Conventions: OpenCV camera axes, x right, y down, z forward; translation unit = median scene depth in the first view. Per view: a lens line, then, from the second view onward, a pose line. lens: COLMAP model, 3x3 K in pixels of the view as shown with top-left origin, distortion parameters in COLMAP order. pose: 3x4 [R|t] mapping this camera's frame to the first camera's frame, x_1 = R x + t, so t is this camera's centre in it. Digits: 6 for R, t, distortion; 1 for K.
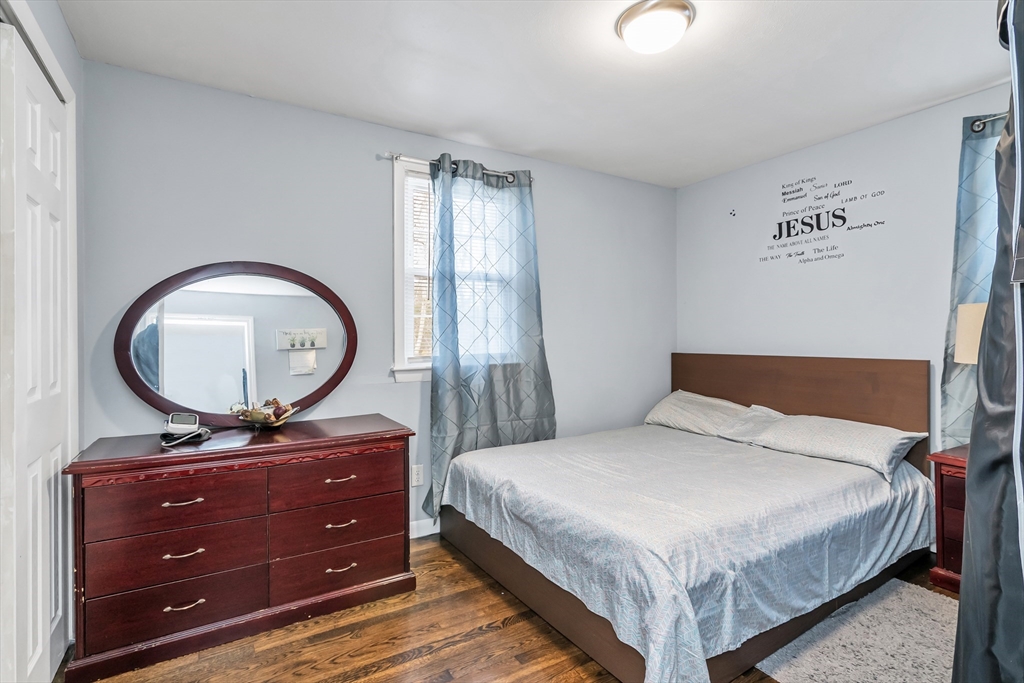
lens RADIAL K [[504.1, 0, 512.0], [0, 504.1, 341.5], [0, 0, 1]] dist [0.000550, 0.000016]
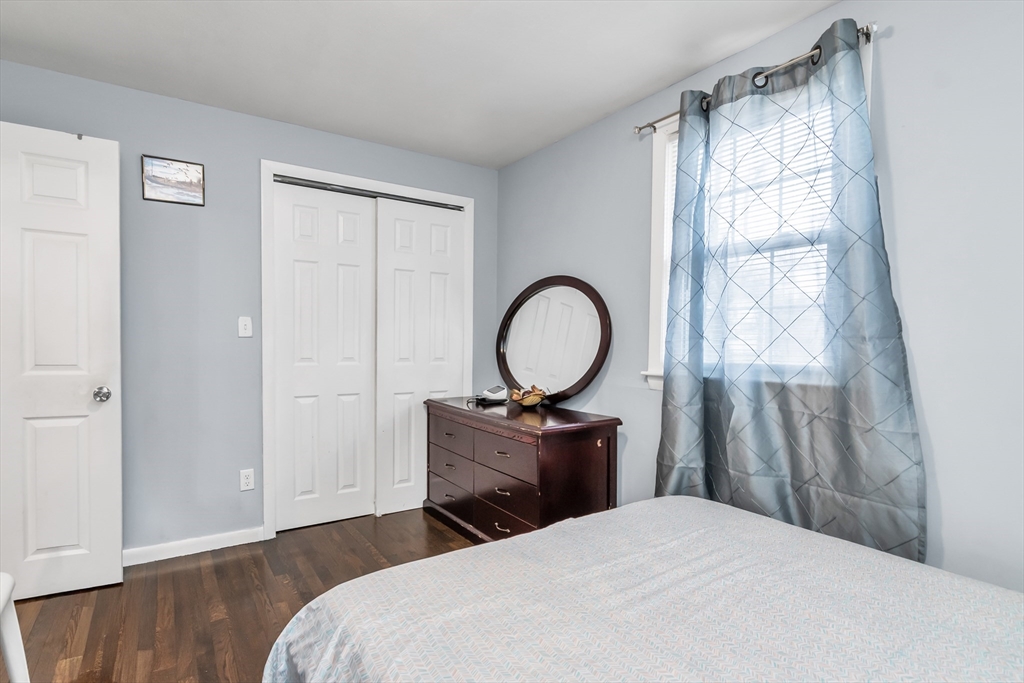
lens RADIAL K [[504.1, 0, 512.0], [0, 504.1, 341.5], [0, 0, 1]] dist [0.000550, 0.000016]
pose [[0.041182, 0.019943, -0.998953, 0.593823], [-0.005446, 0.999790, 0.019735, -0.016155], [0.999137, 0.004627, 0.041282, 0.688143]]
